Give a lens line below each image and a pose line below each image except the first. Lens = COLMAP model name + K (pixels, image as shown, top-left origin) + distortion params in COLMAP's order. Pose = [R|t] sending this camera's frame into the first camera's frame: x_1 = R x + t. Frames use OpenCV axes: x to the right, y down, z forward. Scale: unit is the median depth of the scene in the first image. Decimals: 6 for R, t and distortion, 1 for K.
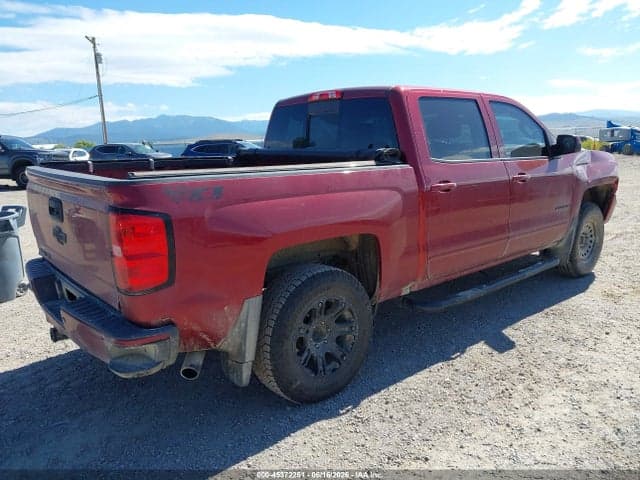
lens RADIAL K [[507.3, 0, 320.0], [0, 507.3, 240.0], [0, 0, 1]] dist [0.004686, 0.000173]
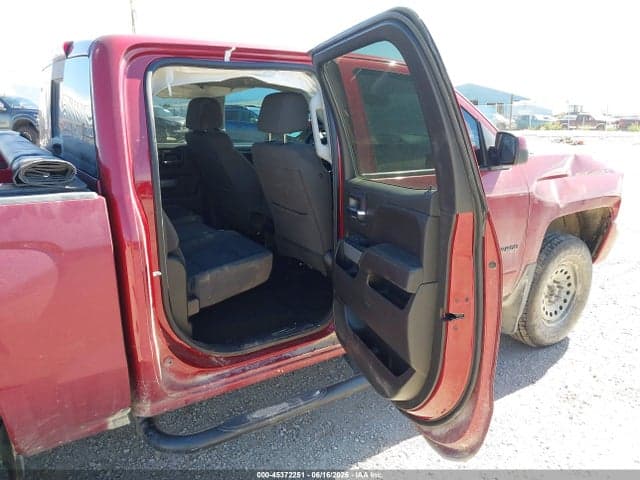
lens RADIAL K [[502.3, 0, 320.0], [0, 502.3, 240.0], [0, 0, 1]] dist [-0.002675, -0.005922]
pose [[0.992932, 0.063035, -0.100559, 0.293565], [-0.056080, 0.995930, 0.070553, -0.098255], [0.104597, -0.064415, 0.992426, 0.348638]]
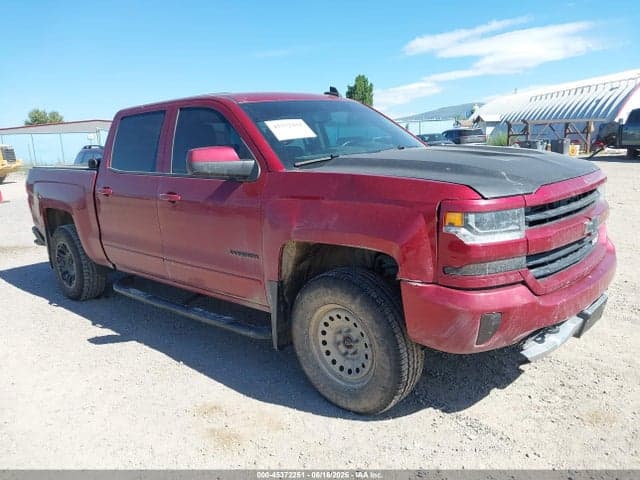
lens RADIAL K [[499.8, 0, 320.0], [0, 499.8, 240.0], [0, 0, 1]] dist [-0.007893, -0.006881]
pose [[0.119257, 0.216771, -0.968911, 1.029241], [-0.134433, 0.970414, 0.200560, -0.208536], [0.983720, 0.106336, 0.144870, 0.926580]]
